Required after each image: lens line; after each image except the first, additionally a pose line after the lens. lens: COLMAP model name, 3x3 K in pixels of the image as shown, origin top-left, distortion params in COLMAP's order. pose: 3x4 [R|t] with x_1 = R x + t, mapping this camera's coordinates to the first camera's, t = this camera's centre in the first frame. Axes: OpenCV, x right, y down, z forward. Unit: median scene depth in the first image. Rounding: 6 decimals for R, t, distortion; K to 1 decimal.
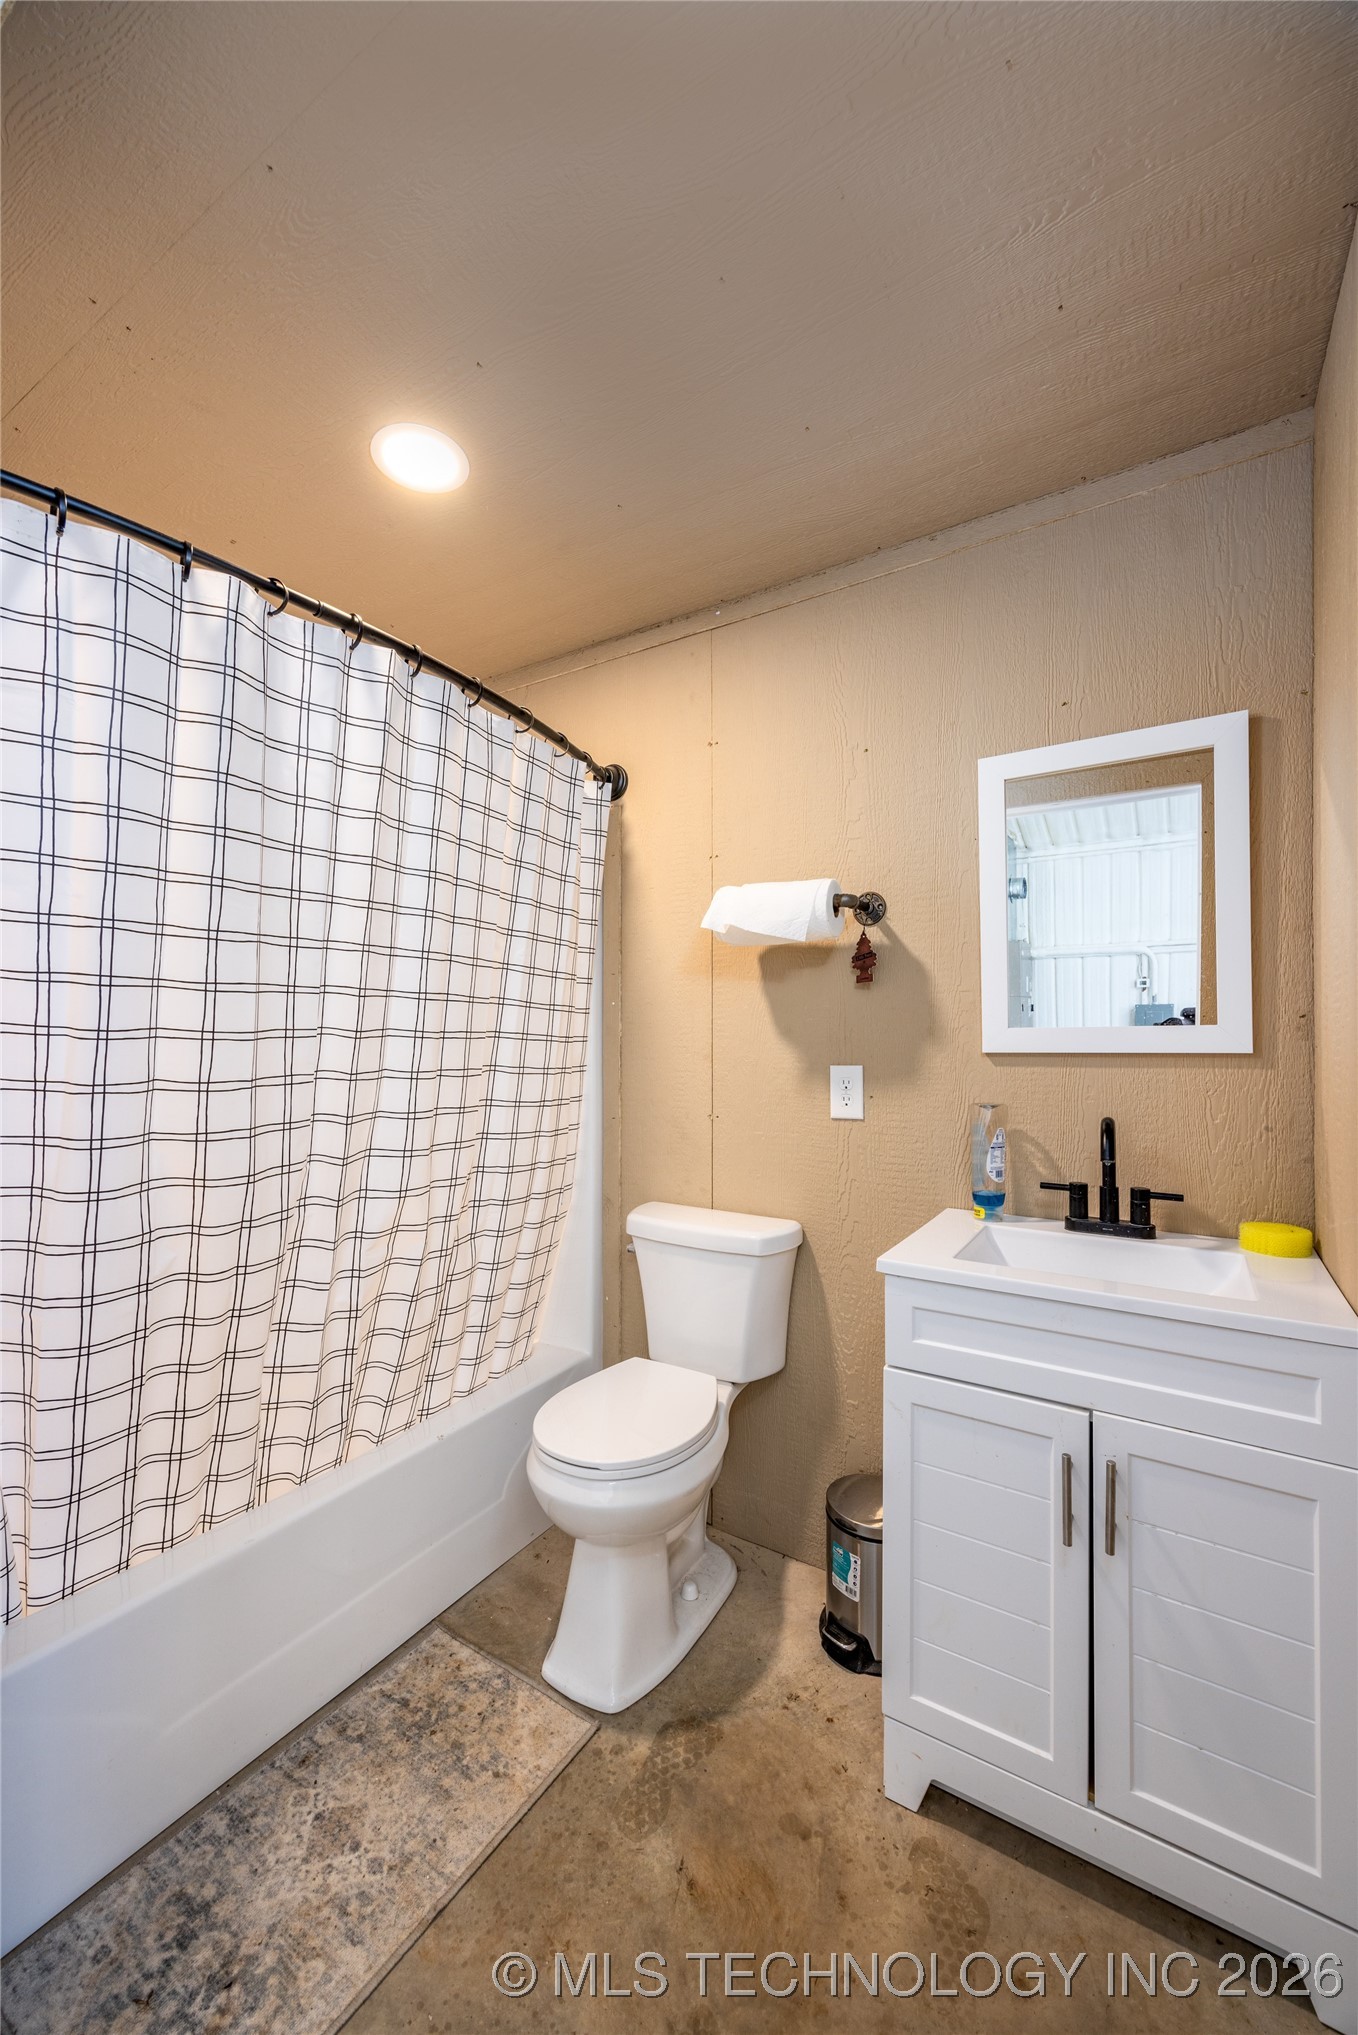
lens RADIAL K [[793.7, 0, 679.0], [0, 793.7, 1017.5], [0, 0, 1]] dist [0.000915, 0.000059]
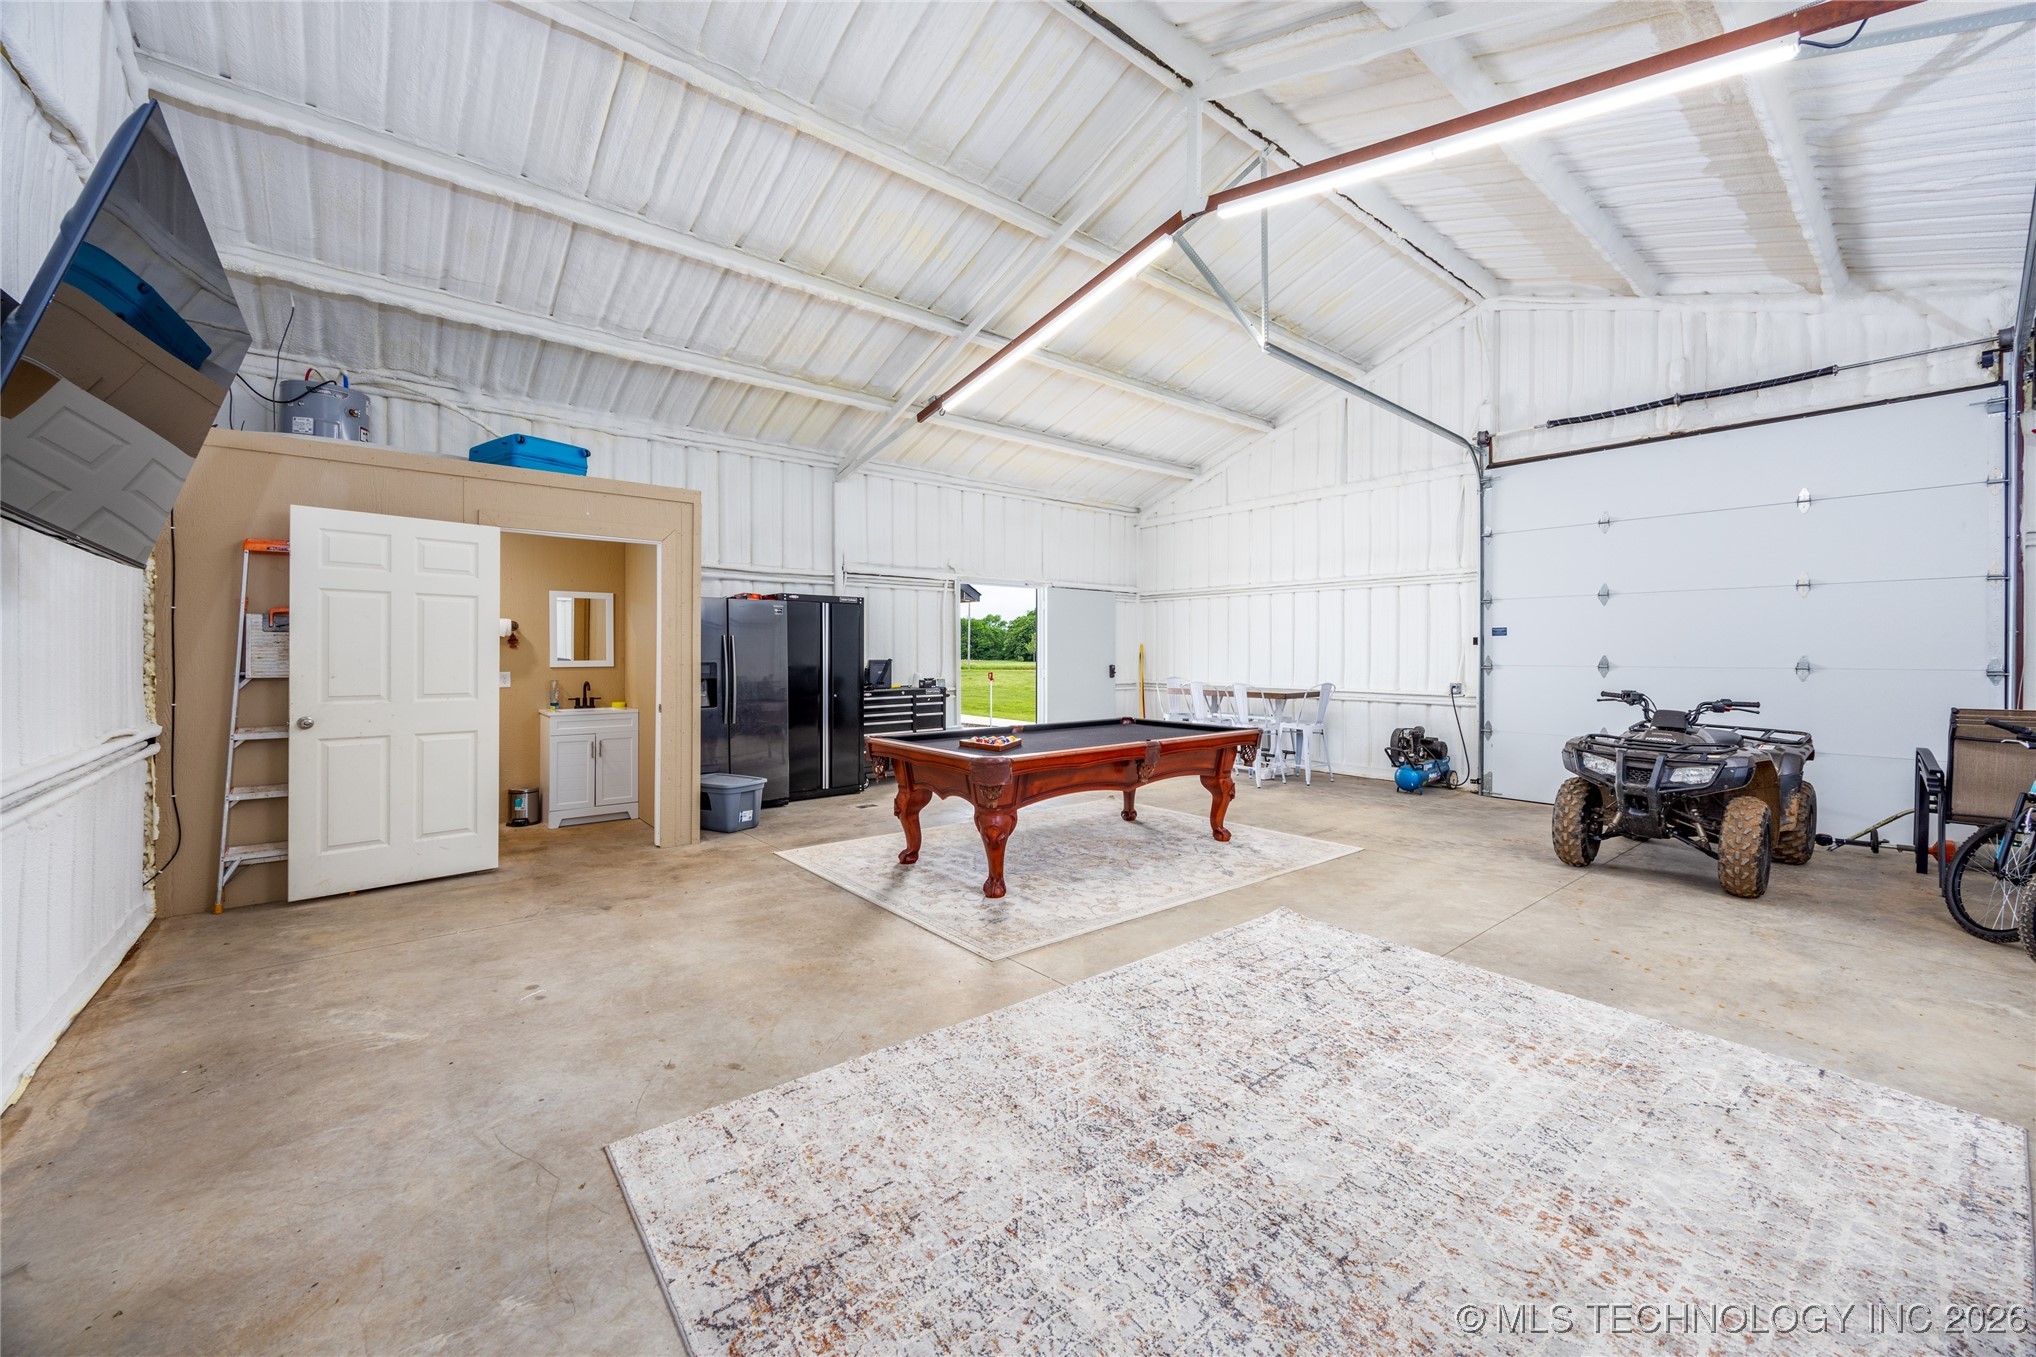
lens RADIAL K [[794.0, 0, 1004.4], [0, 794.0, 659.2], [0, 0, 1]] dist [0.000915, 0.000059]
pose [[0.329673, -0.003971, 0.944087, -2.773787], [-0.015157, 0.999840, 0.009499, -0.069137], [-0.943974, -0.017441, 0.329560, -2.562927]]
